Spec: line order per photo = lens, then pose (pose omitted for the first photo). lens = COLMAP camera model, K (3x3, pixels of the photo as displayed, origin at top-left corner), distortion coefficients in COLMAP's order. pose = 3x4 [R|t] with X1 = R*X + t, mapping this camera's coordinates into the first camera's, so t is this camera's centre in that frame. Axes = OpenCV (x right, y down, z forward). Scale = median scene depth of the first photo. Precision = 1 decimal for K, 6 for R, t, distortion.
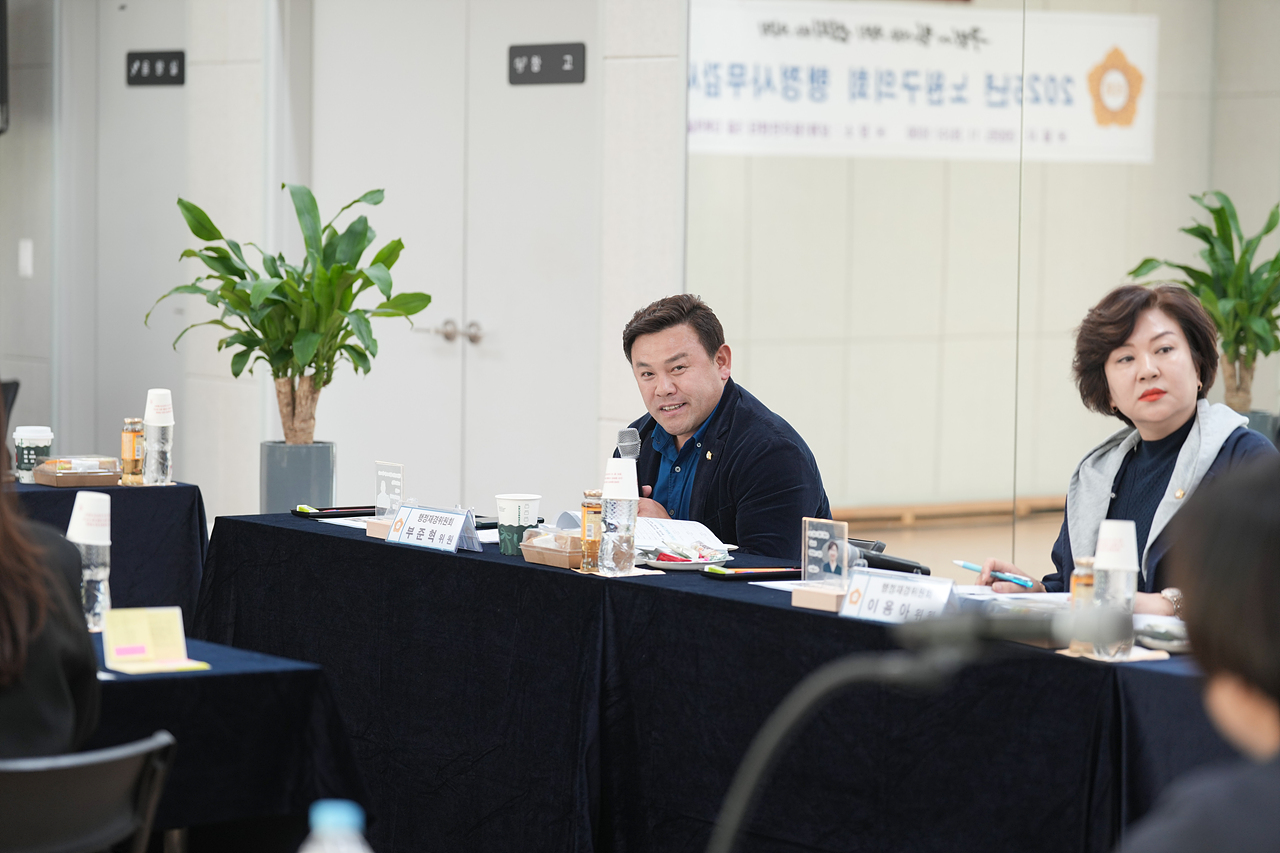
lens RADIAL K [[4234.2, 0, 640.0], [0, 4234.2, 426.5], [0, 0, 1]] dist [0.003338, -1.779448]
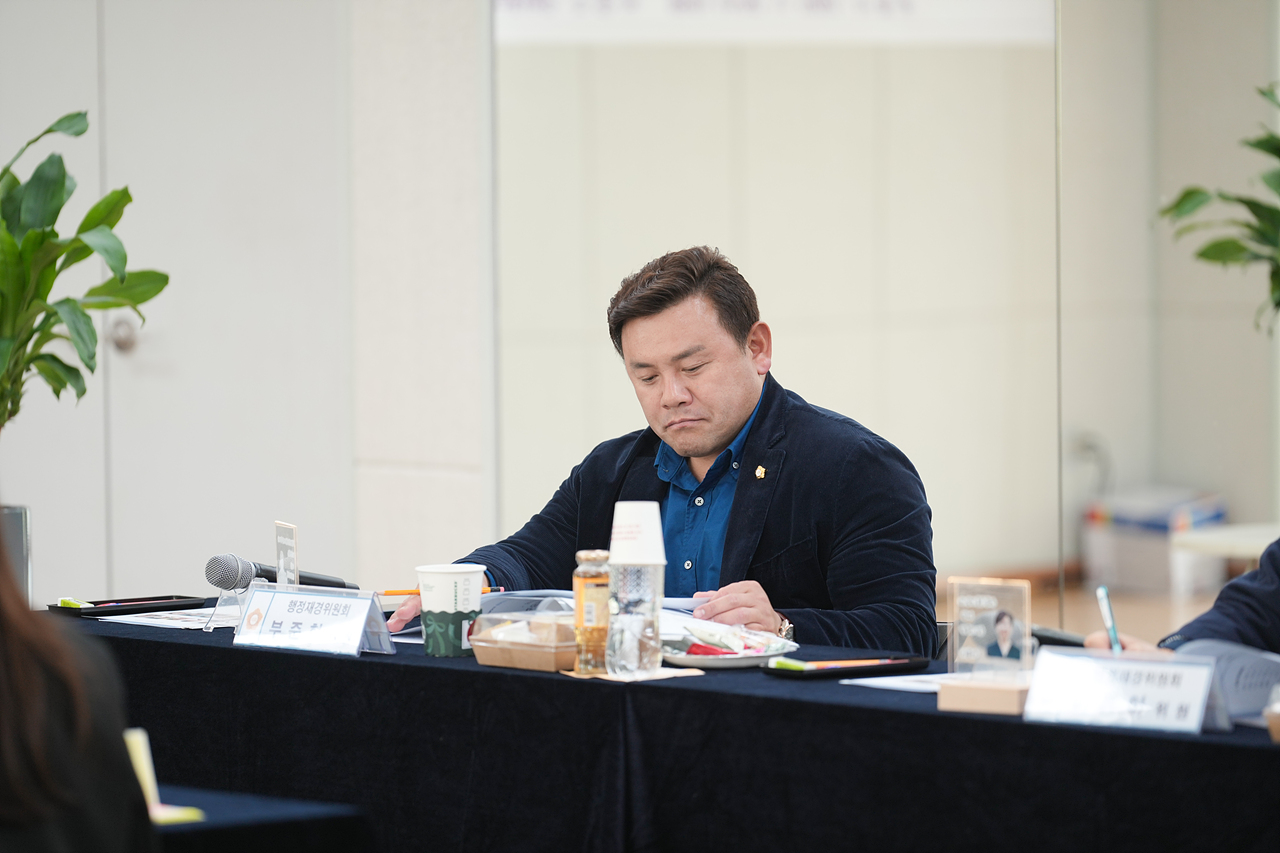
lens RADIAL K [[7173.0, 0, 640.0], [0, 7173.0, 426.5], [0, 0, 1]] dist [-0.109094, -3.727987]
pose [[0.993932, -0.030873, 0.105573, -0.110713], [0.031976, 0.999450, -0.008771, 0.004930], [-0.105244, 0.012094, 0.994373, -0.111464]]
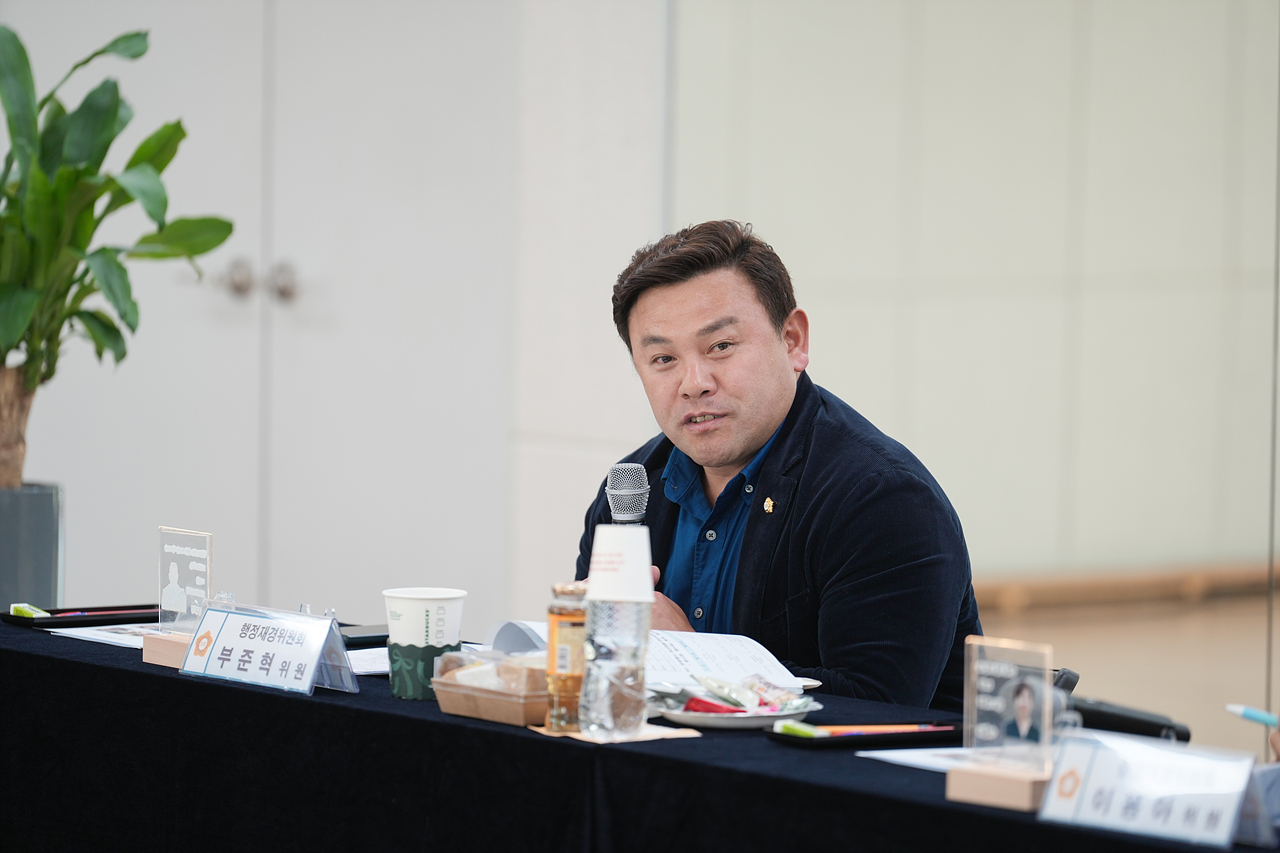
lens RADIAL K [[7173.0, 0, 640.0], [0, 7173.0, 426.5], [0, 0, 1]] dist [-0.109094, -3.727987]
pose [[0.999693, -0.000715, 0.024782, -0.022596], [0.000690, 0.999999, 0.001010, -0.005691], [-0.024783, -0.000992, 0.999692, 0.063275]]
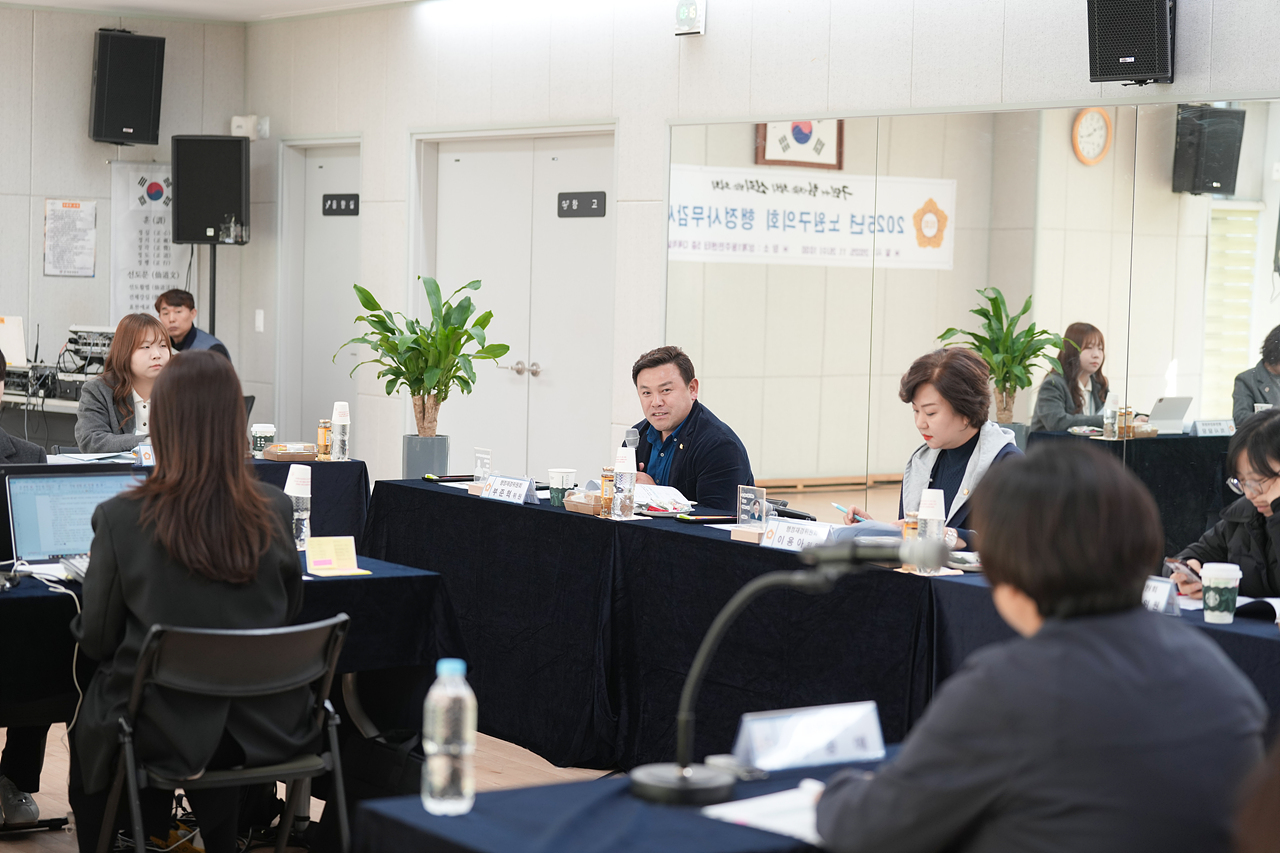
lens RADIAL K [[2595.9, 0, 640.0], [0, 2595.9, 426.5], [0, 0, 1]] dist [-0.062461, -0.042656]
pose [[0.999936, 0.011066, 0.002351, -0.001413], [-0.011064, 0.999938, -0.000985, 0.000410], [-0.002362, 0.000959, 0.999997, 0.005677]]
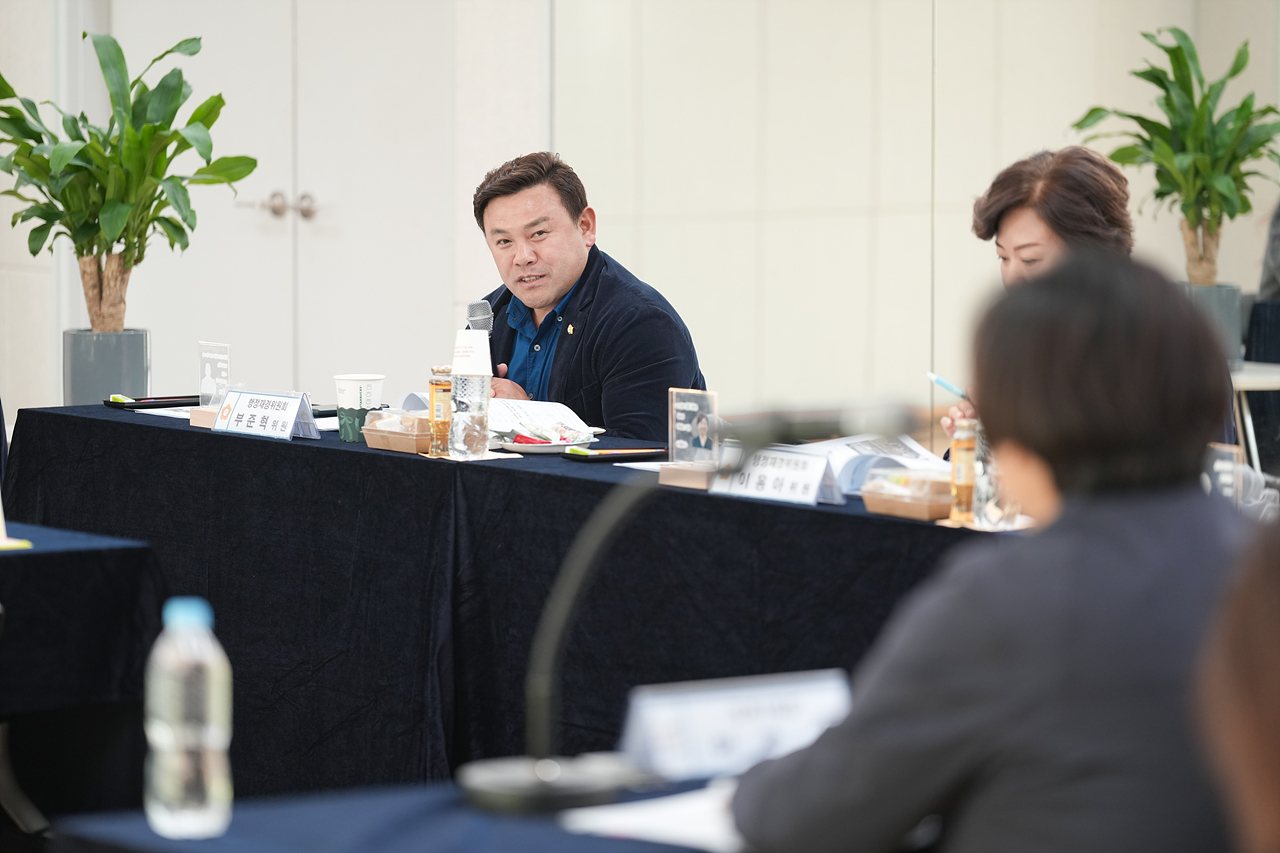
lens RADIAL K [[5611.7, 0, 640.0], [0, 5611.7, 426.5], [0, 0, 1]] dist [-0.021928, 2.448175]
pose [[0.999703, -0.014083, 0.019885, 0.006594], [0.013818, 0.999815, 0.013398, 0.011323], [-0.020070, -0.013120, 0.999712, -0.181761]]
